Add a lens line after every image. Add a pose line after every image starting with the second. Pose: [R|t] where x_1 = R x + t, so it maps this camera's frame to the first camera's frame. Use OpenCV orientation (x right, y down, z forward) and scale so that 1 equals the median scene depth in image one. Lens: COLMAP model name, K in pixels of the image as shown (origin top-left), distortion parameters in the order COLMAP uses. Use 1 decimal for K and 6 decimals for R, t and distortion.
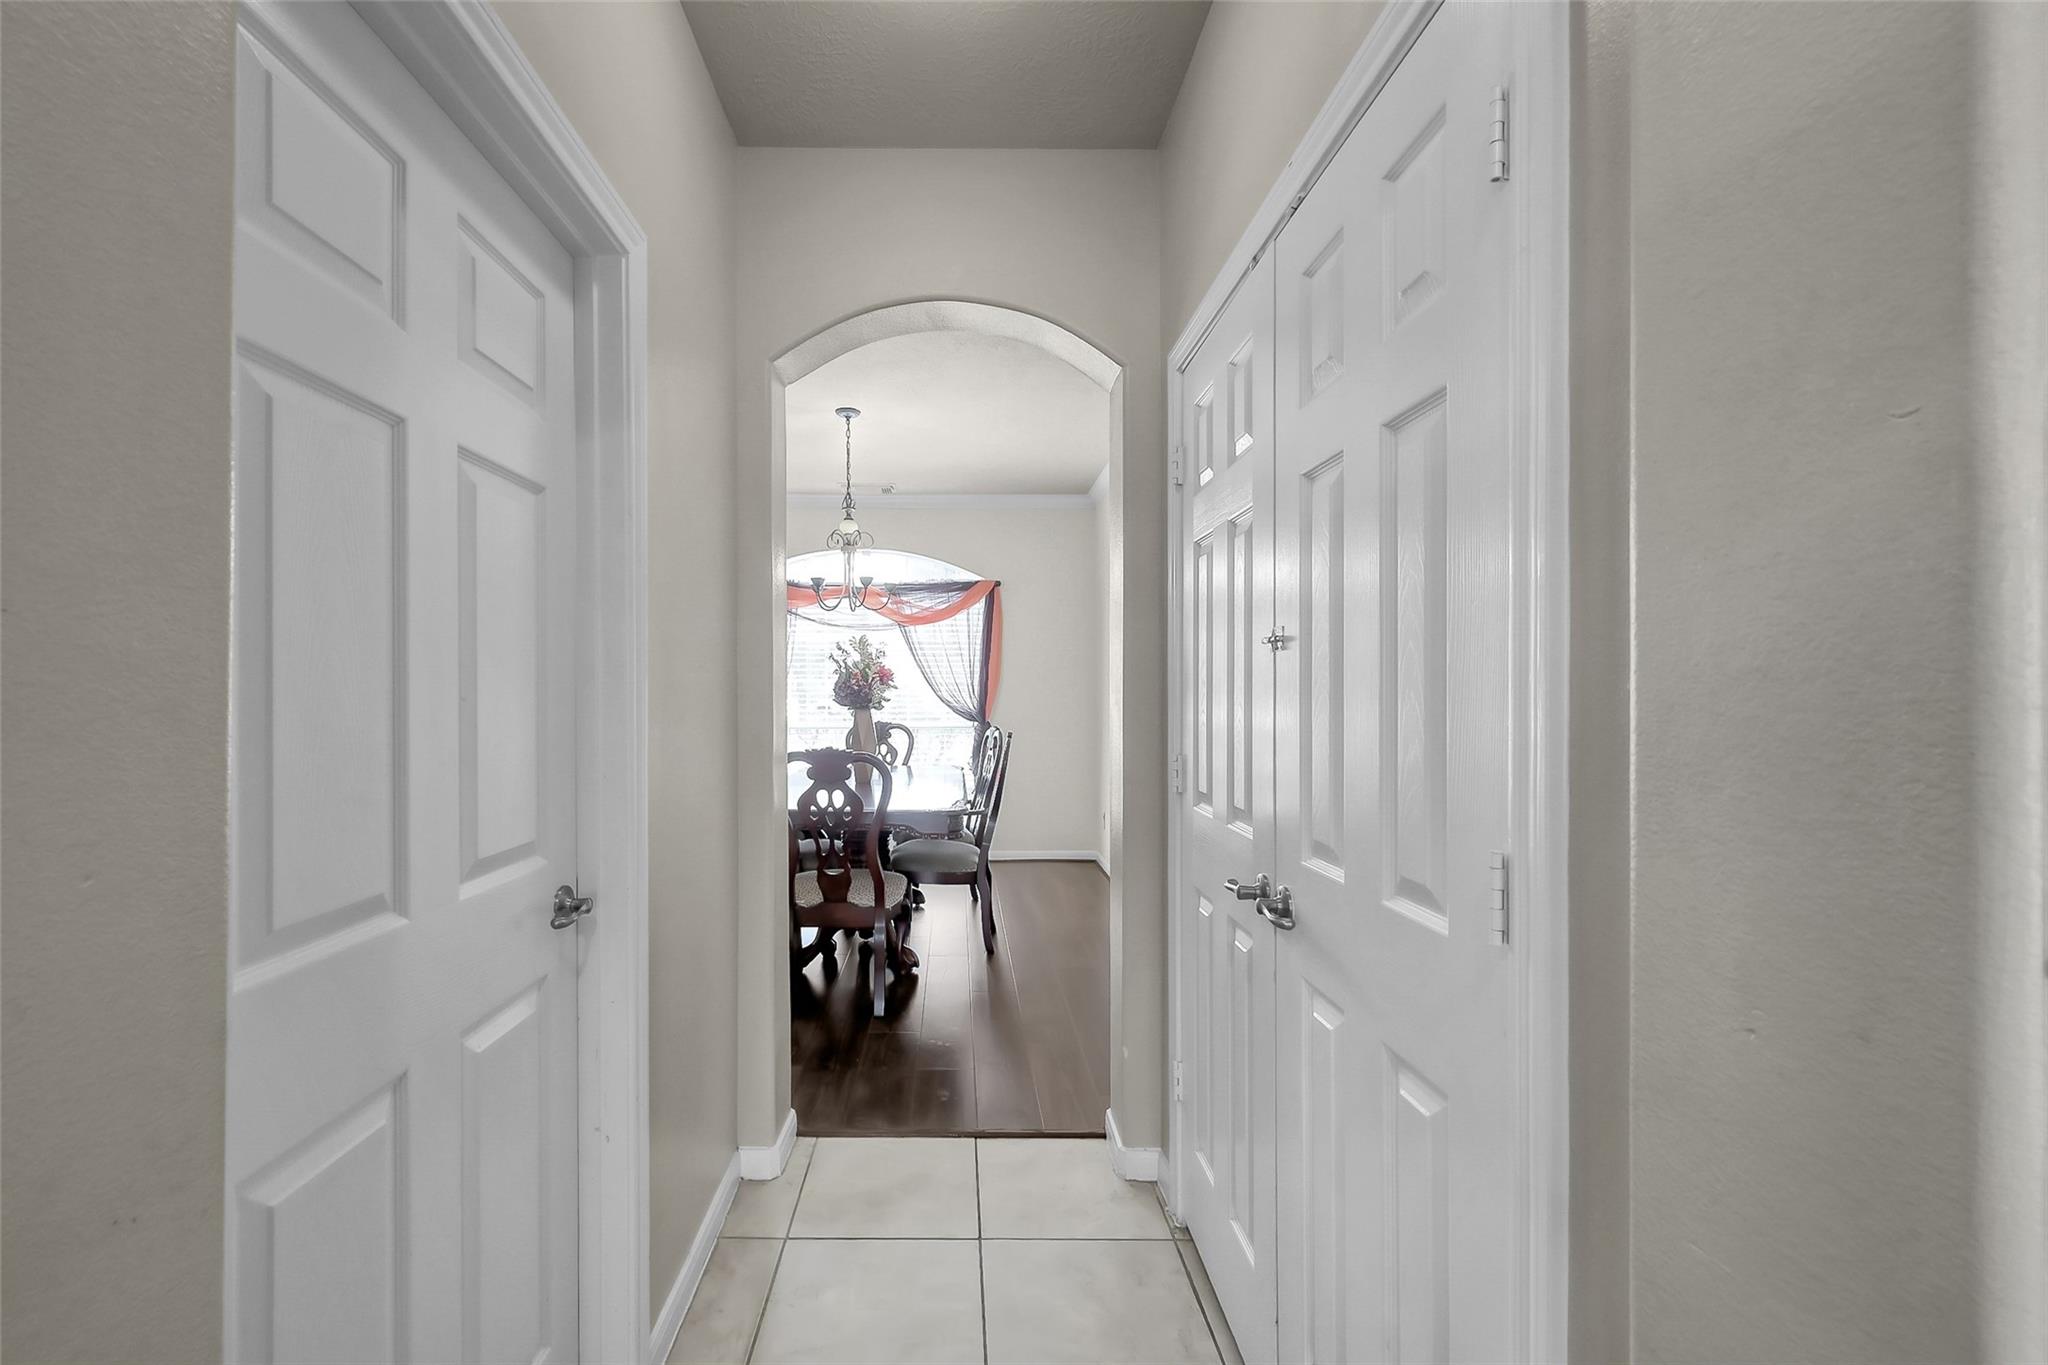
lens RADIAL K [[825.2, 0, 1027.1], [0, 825.2, 686.6], [0, 0, 1]] dist [0.022066, -0.000878]
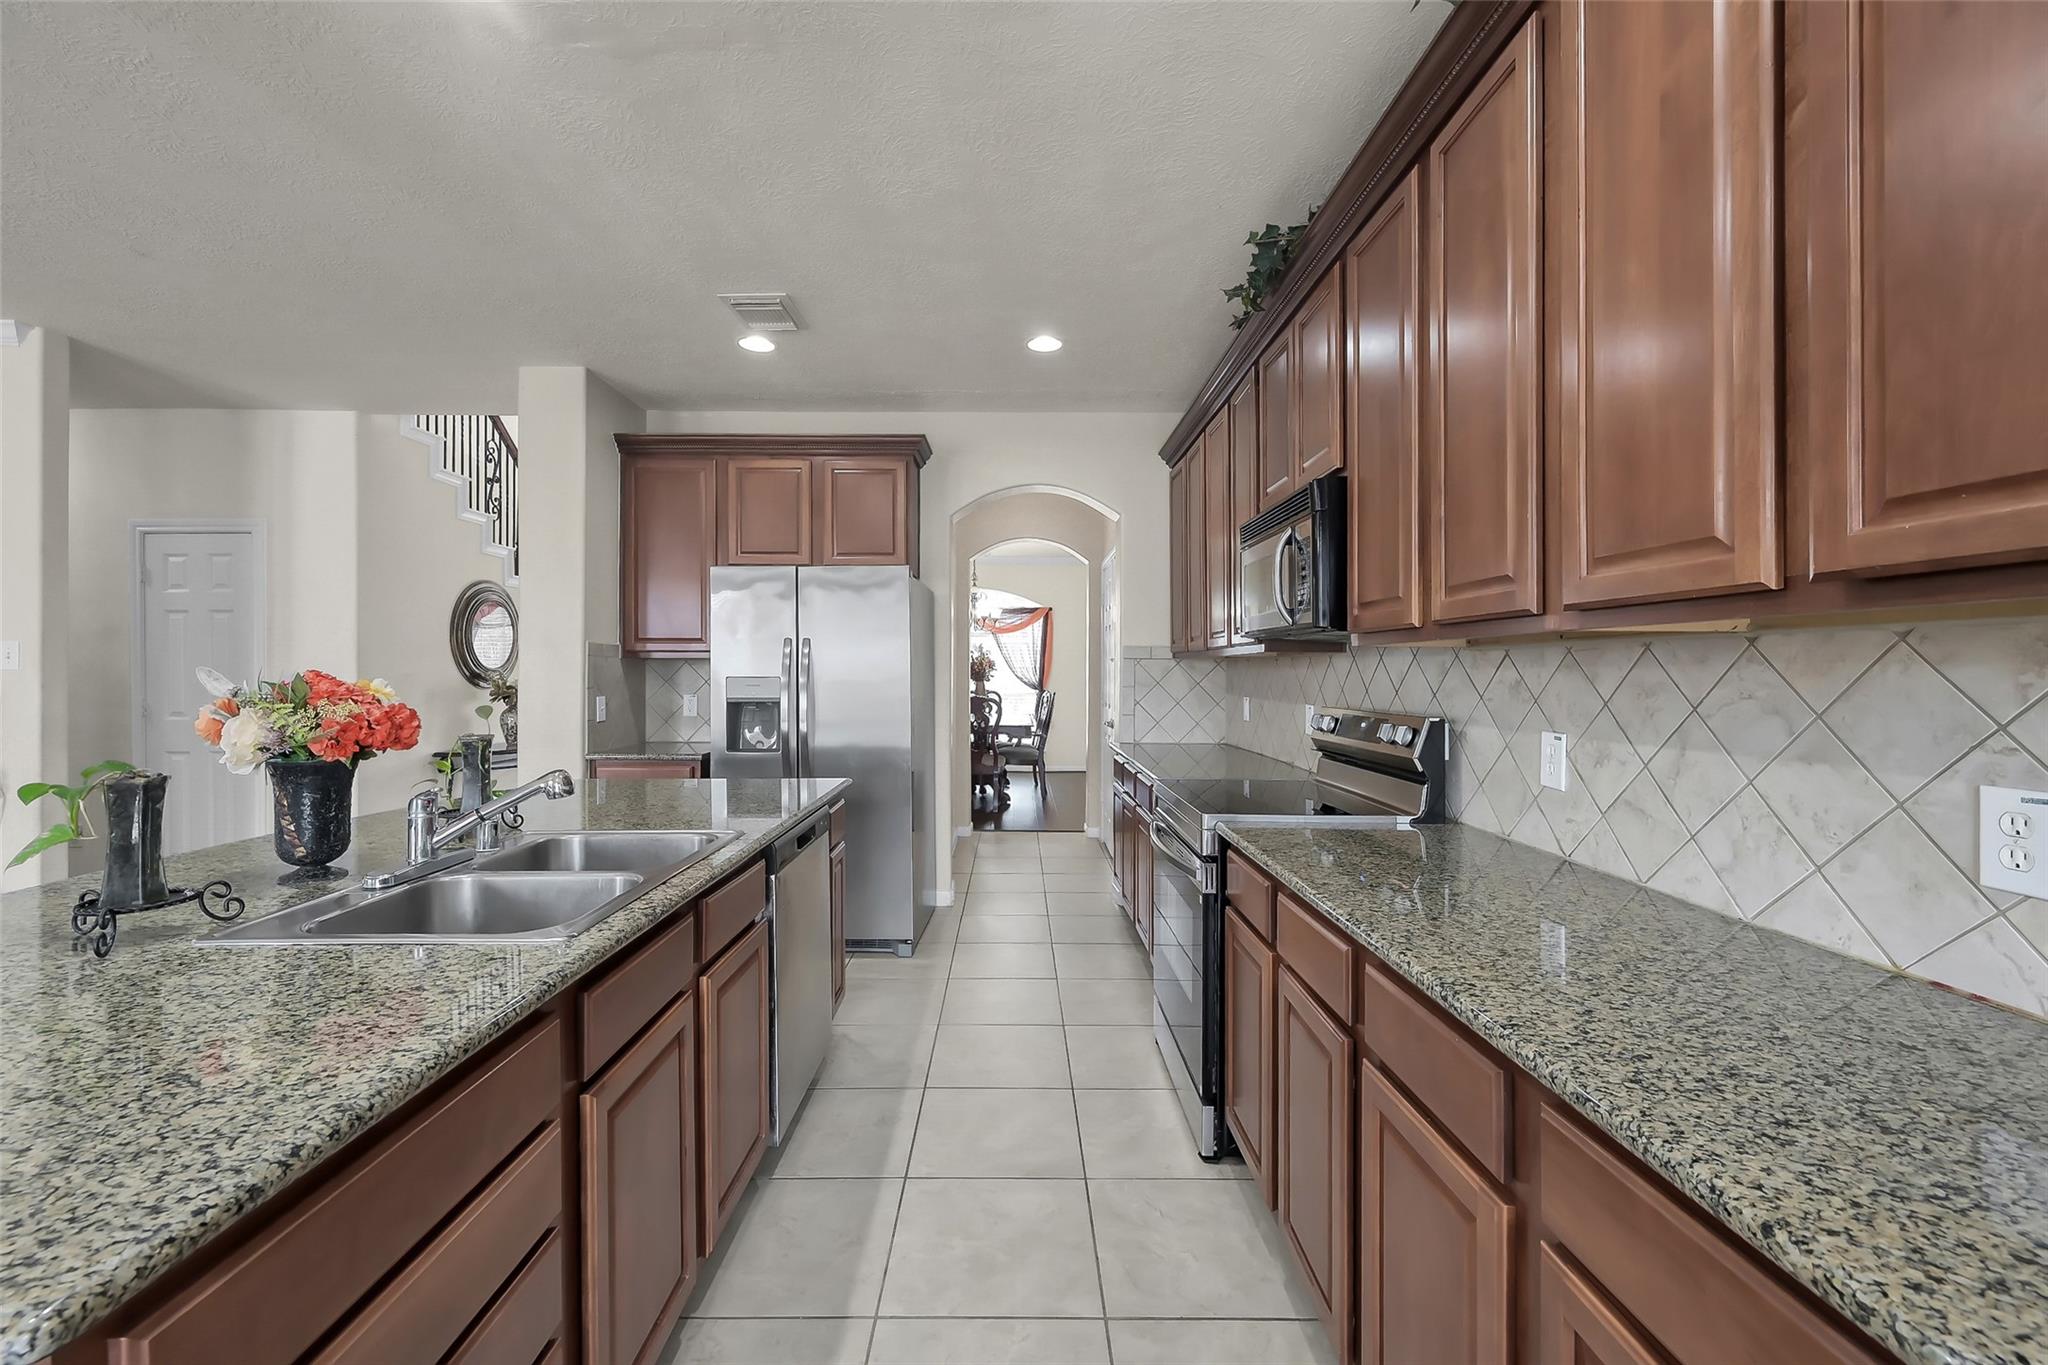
lens RADIAL K [[825.2, 0, 1015.4], [0, 825.2, 667.2], [0, 0, 1]] dist [0.022066, -0.000878]
pose [[0.996074, 0.004541, -0.088411, 0.055207], [-0.004414, 0.999989, 0.001626, -0.009687], [0.088417, -0.001230, 0.996083, -0.899032]]
